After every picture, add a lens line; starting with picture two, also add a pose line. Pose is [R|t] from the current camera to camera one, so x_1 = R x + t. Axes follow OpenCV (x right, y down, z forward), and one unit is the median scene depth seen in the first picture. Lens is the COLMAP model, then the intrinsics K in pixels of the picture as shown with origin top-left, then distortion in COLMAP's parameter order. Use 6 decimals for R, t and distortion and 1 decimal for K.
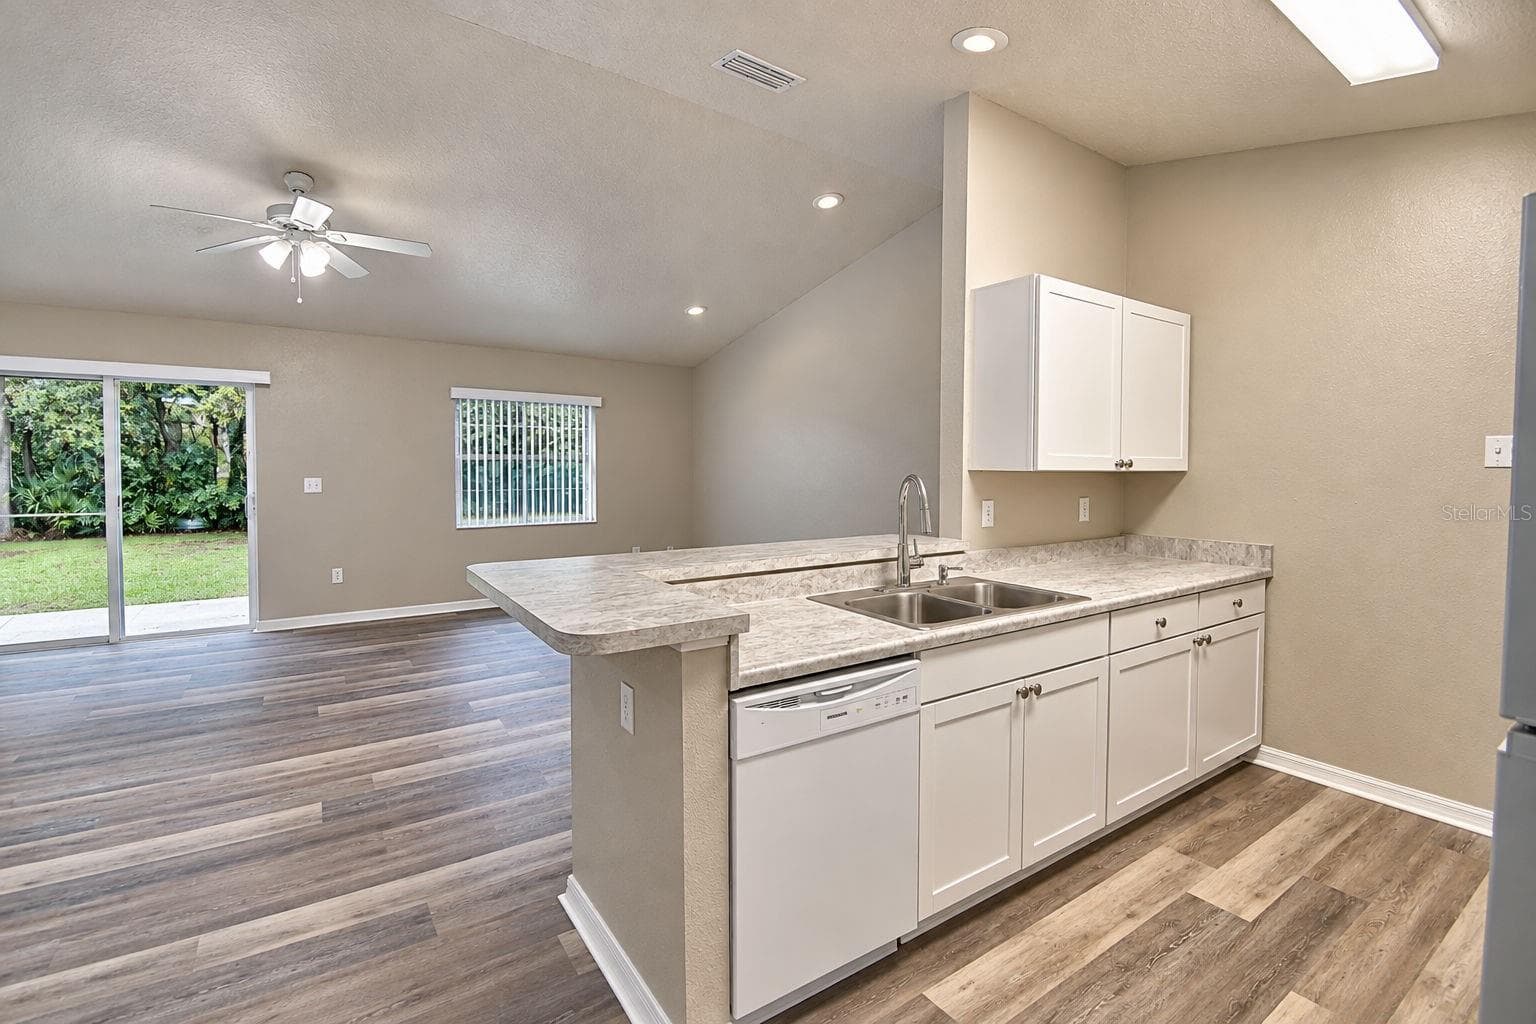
lens RADIAL K [[676.8, 0, 726.1], [0, 676.8, 480.4], [0, 0, 1]] dist [-0.005728, -0.007541]
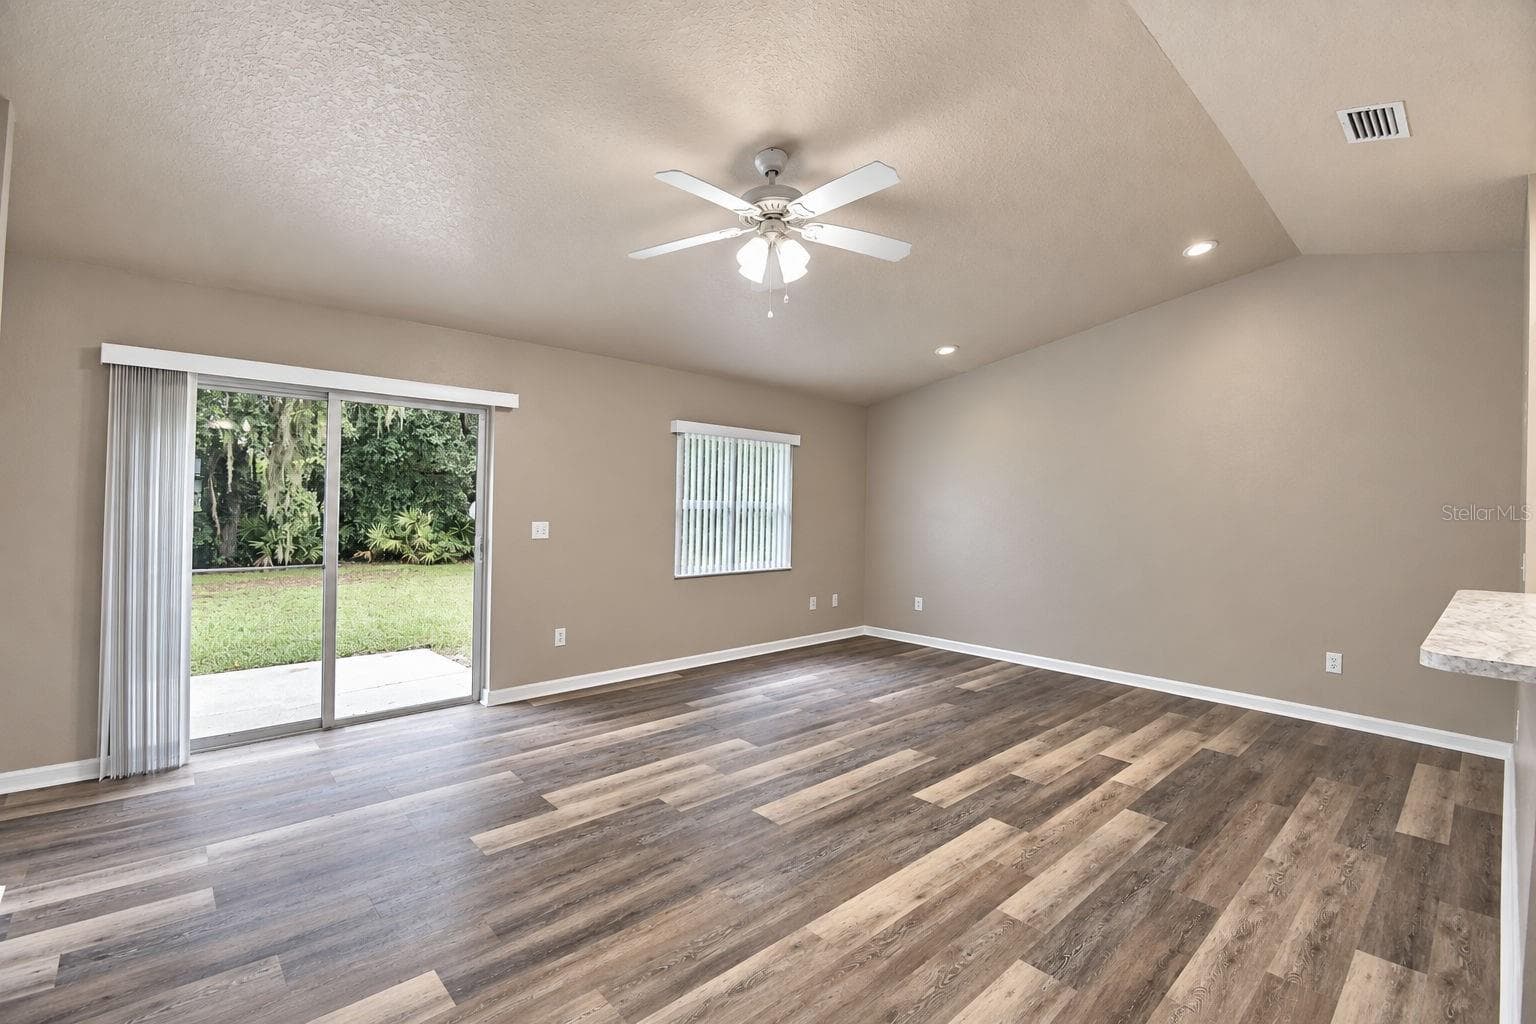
lens RADIAL K [[676.8, 0, 755.9], [0, 676.8, 498.2], [0, 0, 1]] dist [-0.005728, -0.007541]
pose [[0.987180, 0.015843, 0.158823, -1.051758], [-0.010818, 0.999415, -0.032456, -0.018322], [-0.159245, 0.030322, 0.986773, 0.277082]]
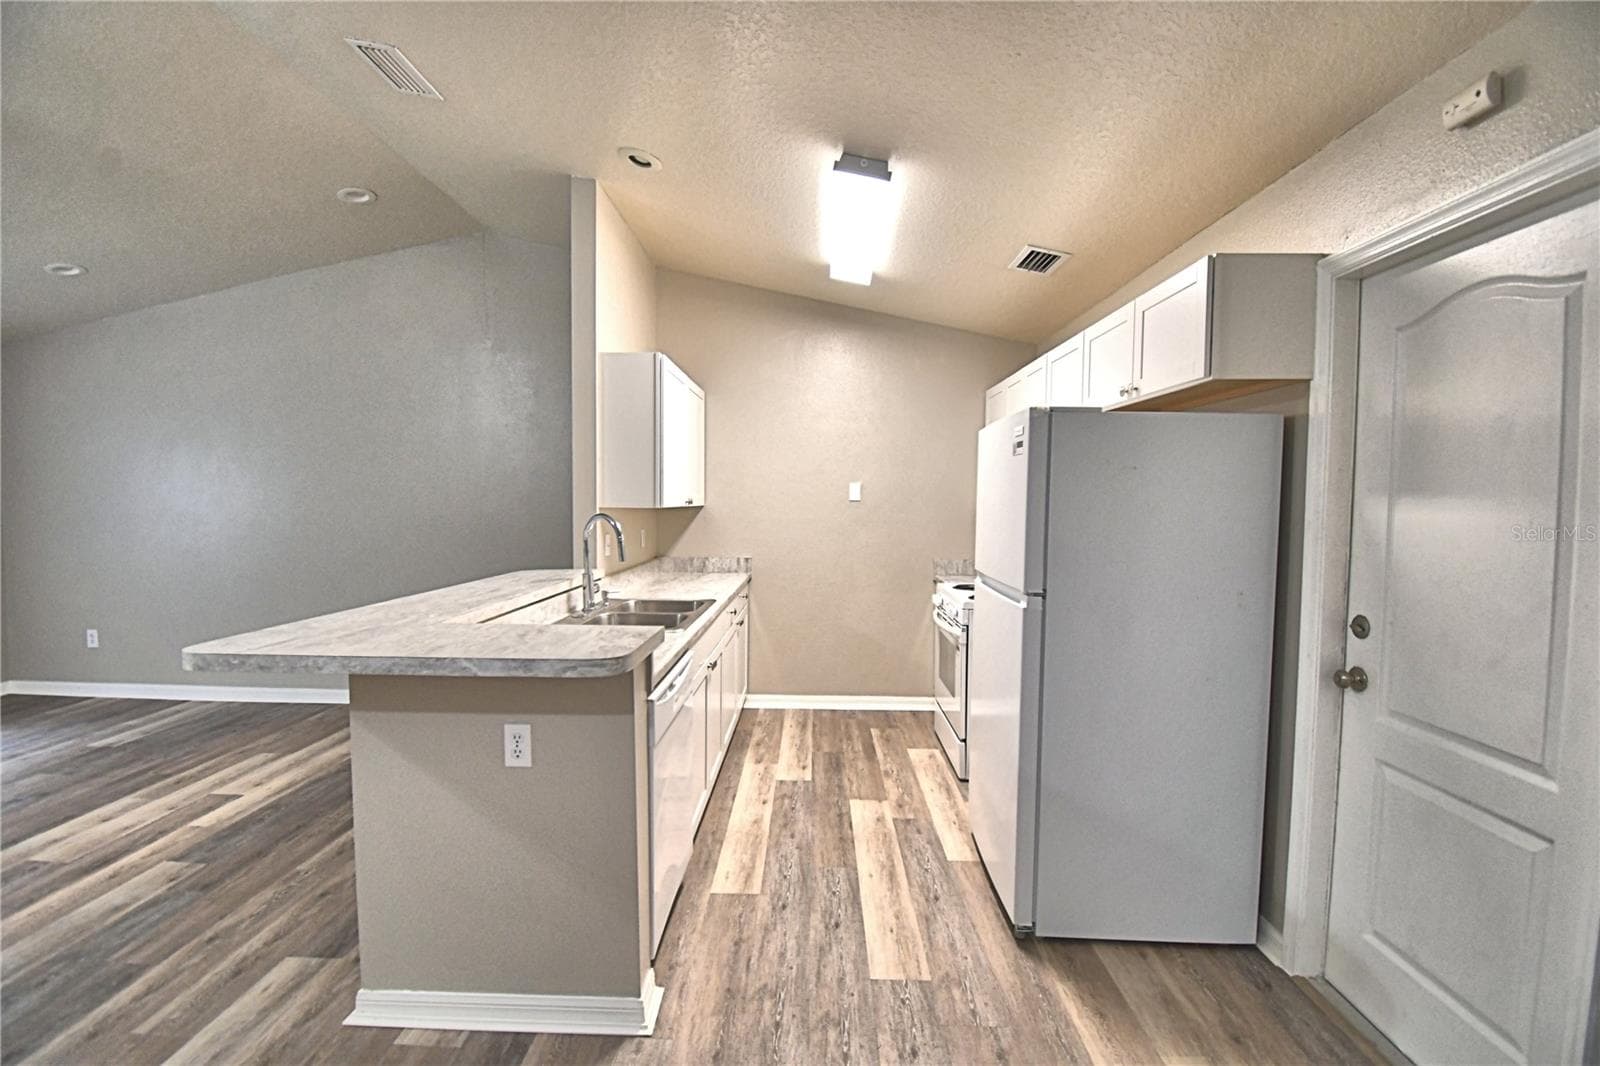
lens RADIAL K [[705.0, 0, 807.6], [0, 705.0, 530.1], [0, 0, 1]] dist [-0.005728, -0.007541]
pose [[0.559348, -0.035762, 0.828161, -0.505012], [0.023510, 0.999351, 0.027275, -0.002484], [-0.828599, 0.004214, 0.559826, 0.025294]]
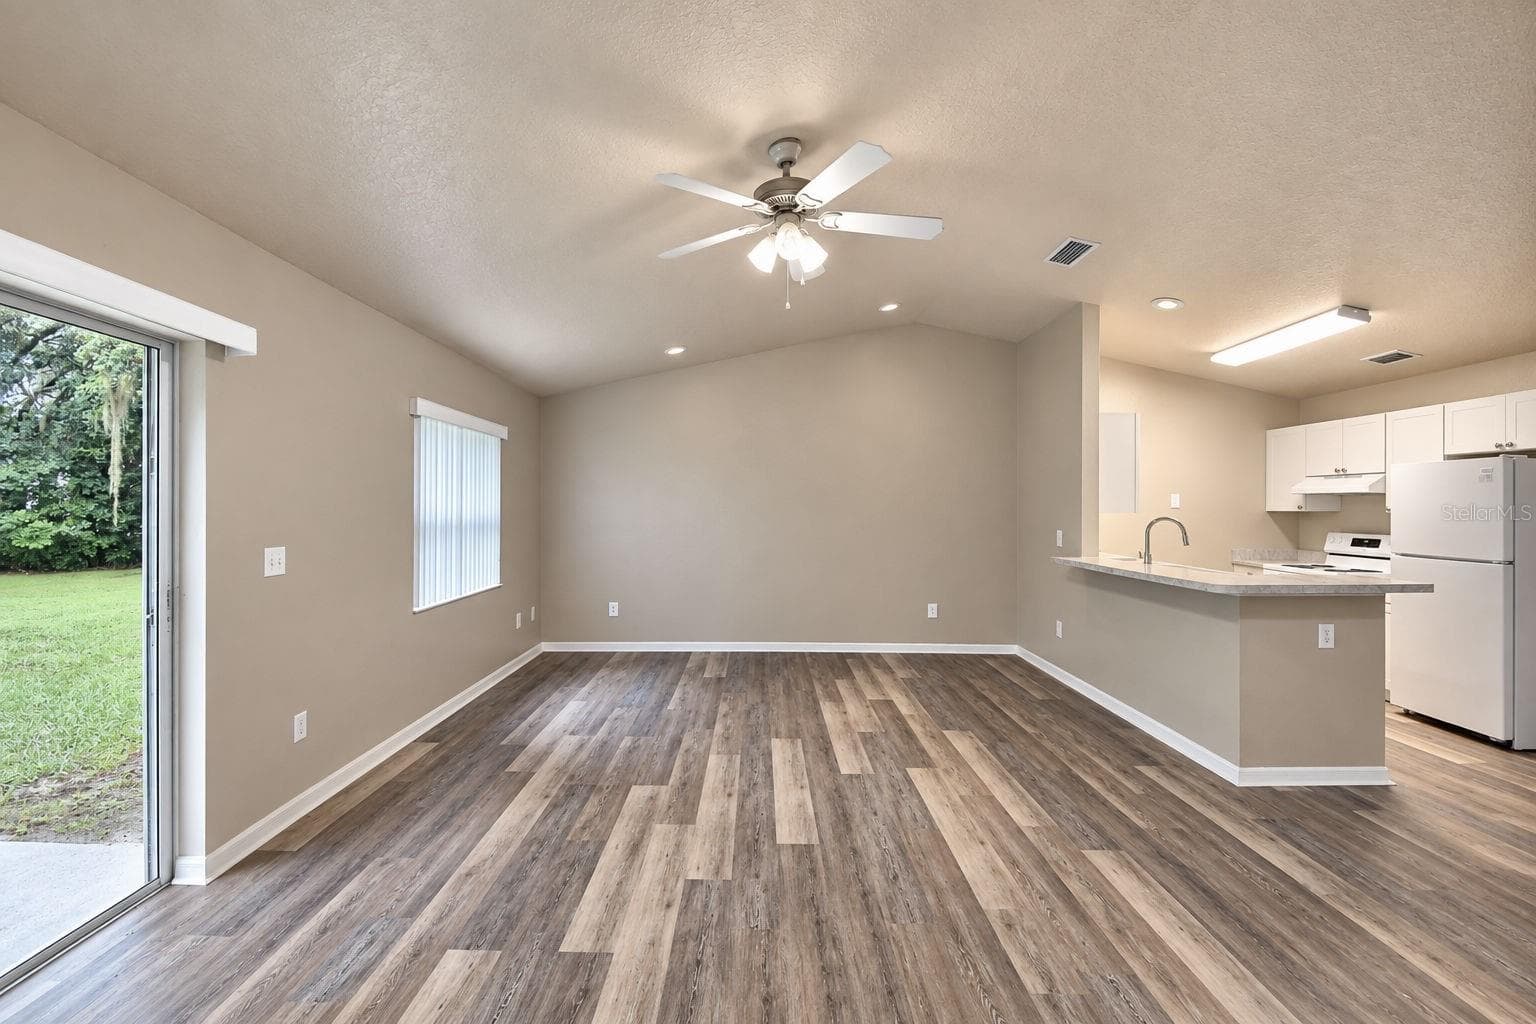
lens RADIAL K [[643.5, 0, 755.0], [0, 643.5, 510.7], [0, 0, 1]] dist [-0.005632, -0.001598]
pose [[0.545280, -0.010375, 0.838190, -1.710895], [0.027537, 0.999605, -0.005541, -0.038633], [-0.837802, 0.026103, 0.545350, 0.890679]]
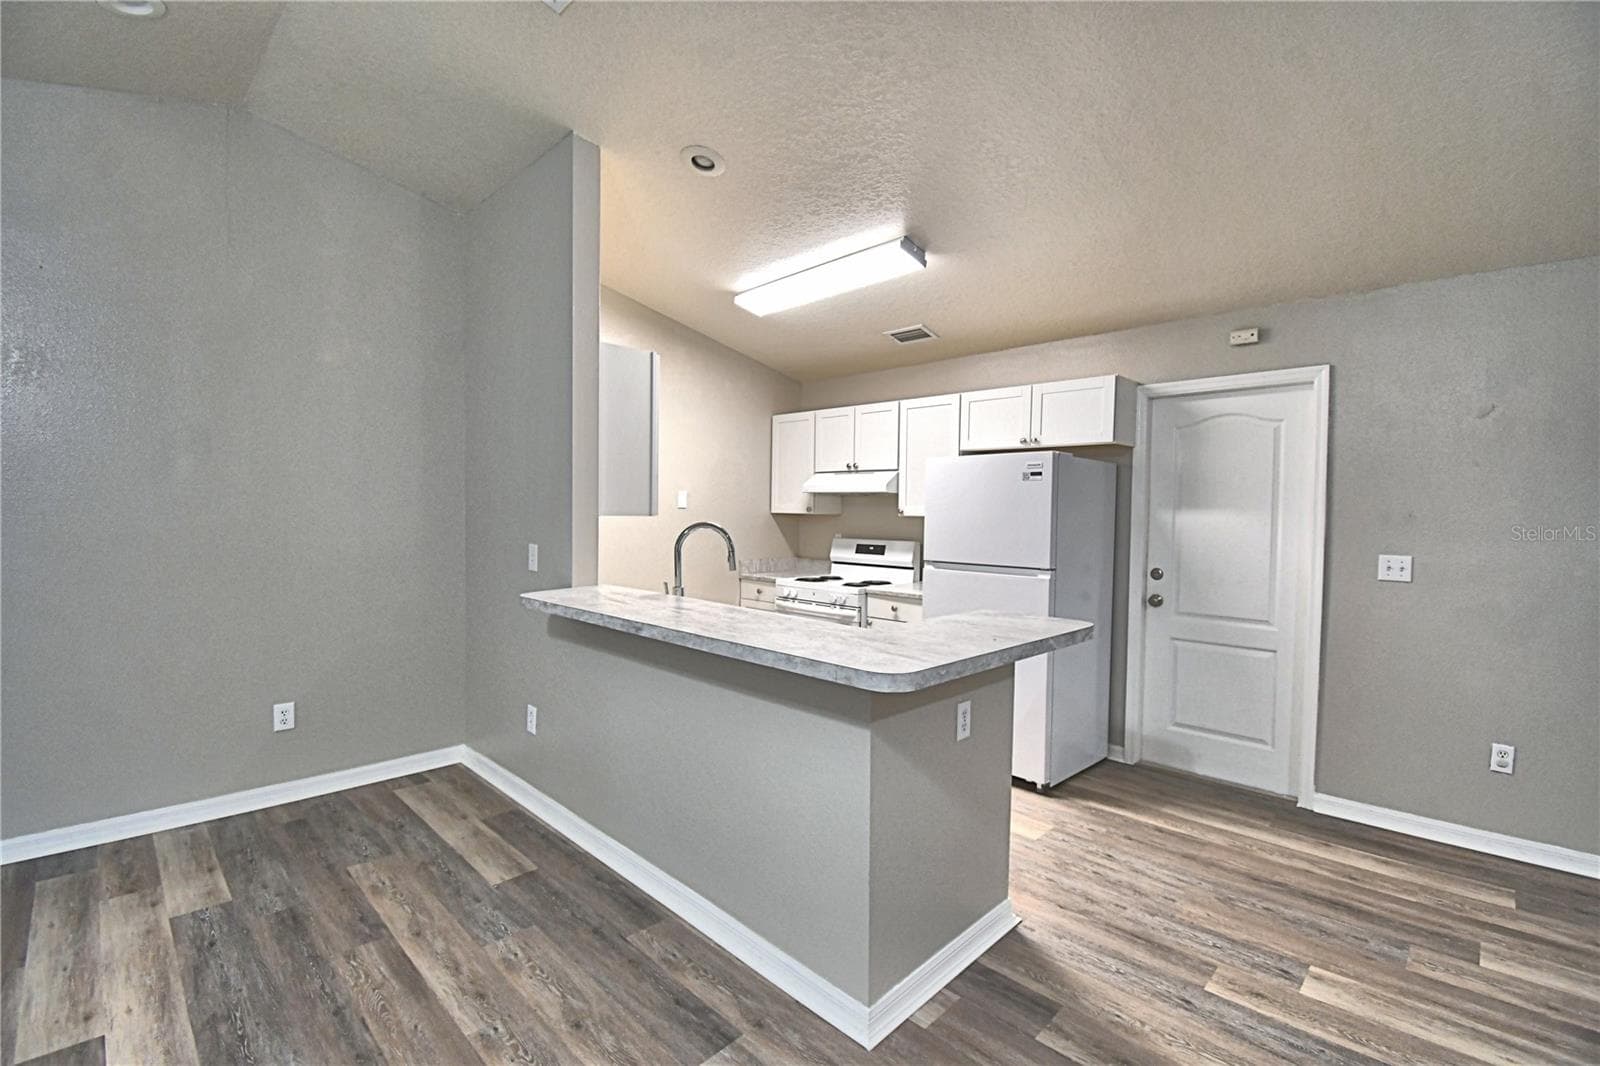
lens RADIAL K [[705.0, 0, 794.3], [0, 705.0, 528.2], [0, 0, 1]] dist [-0.005728, -0.007541]
pose [[-0.218965, -0.032313, 0.975197, -0.836645], [0.019712, 0.999101, 0.037531, -0.033041], [-0.975534, 0.027441, -0.218132, 1.008240]]
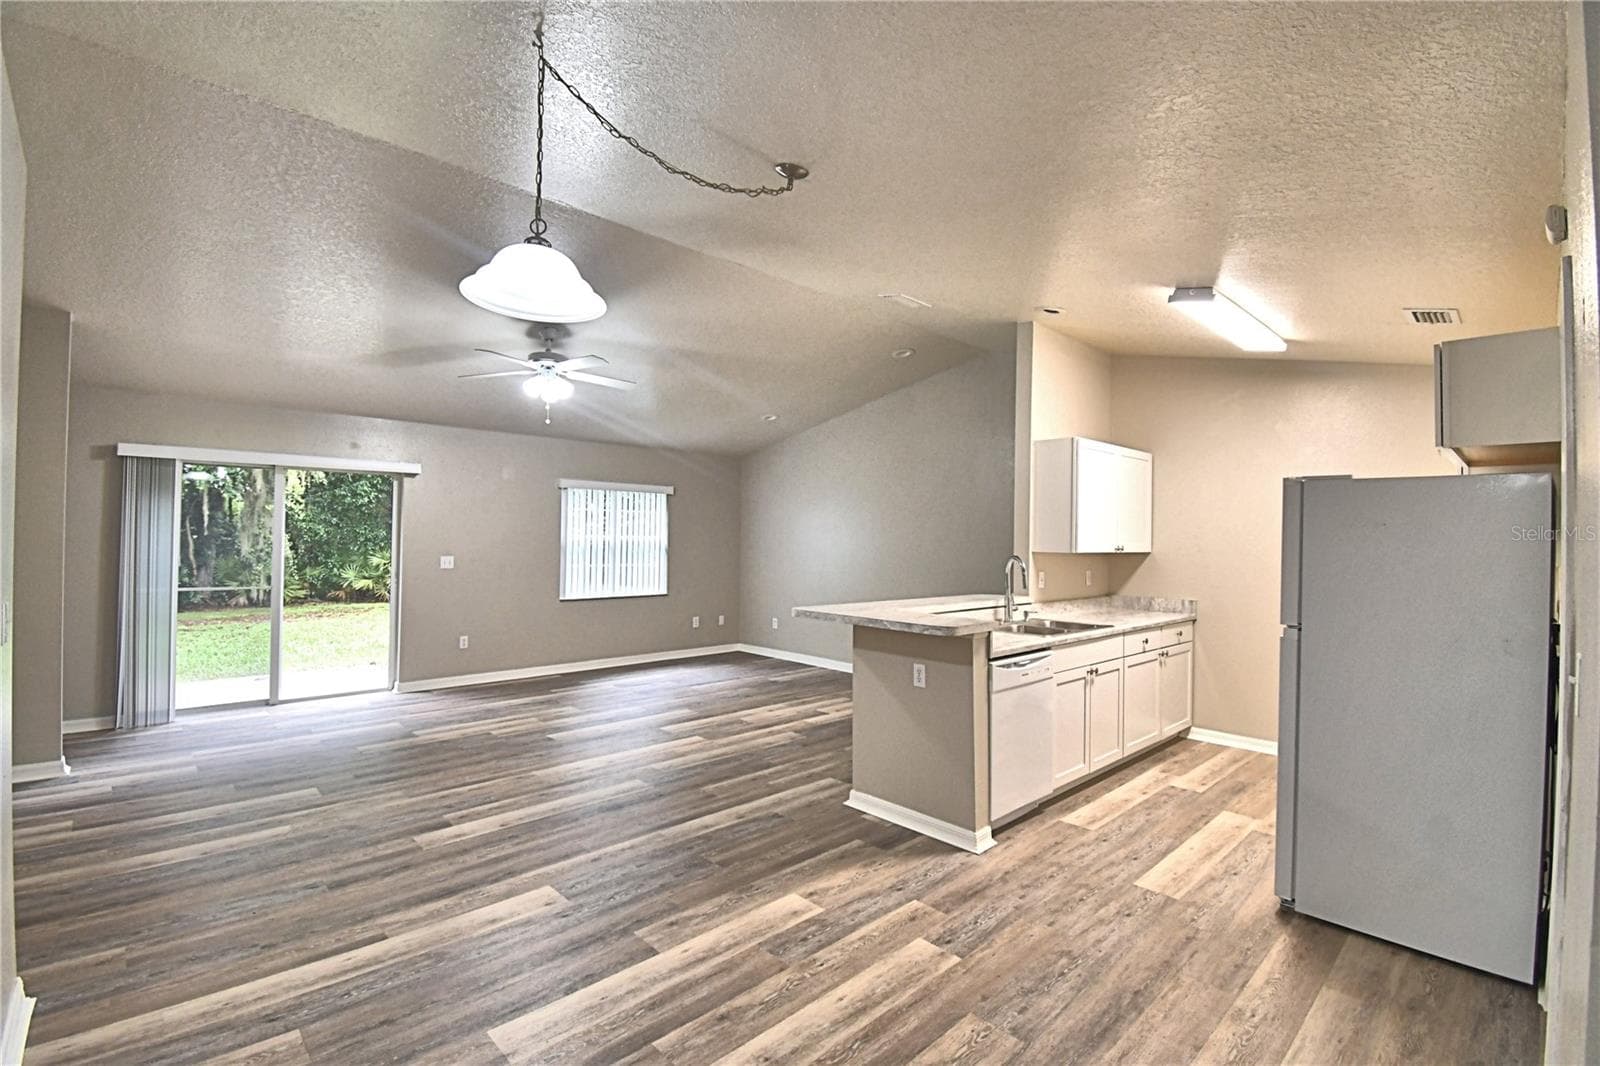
lens RADIAL K [[705.0, 0, 795.2], [0, 705.0, 529.9], [0, 0, 1]] dist [-0.005728, -0.007541]
pose [[0.980327, 0.011506, 0.197045, -0.589723], [-0.003074, 0.999069, -0.043042, 0.006055], [-0.197357, 0.041590, 0.979449, -0.597094]]
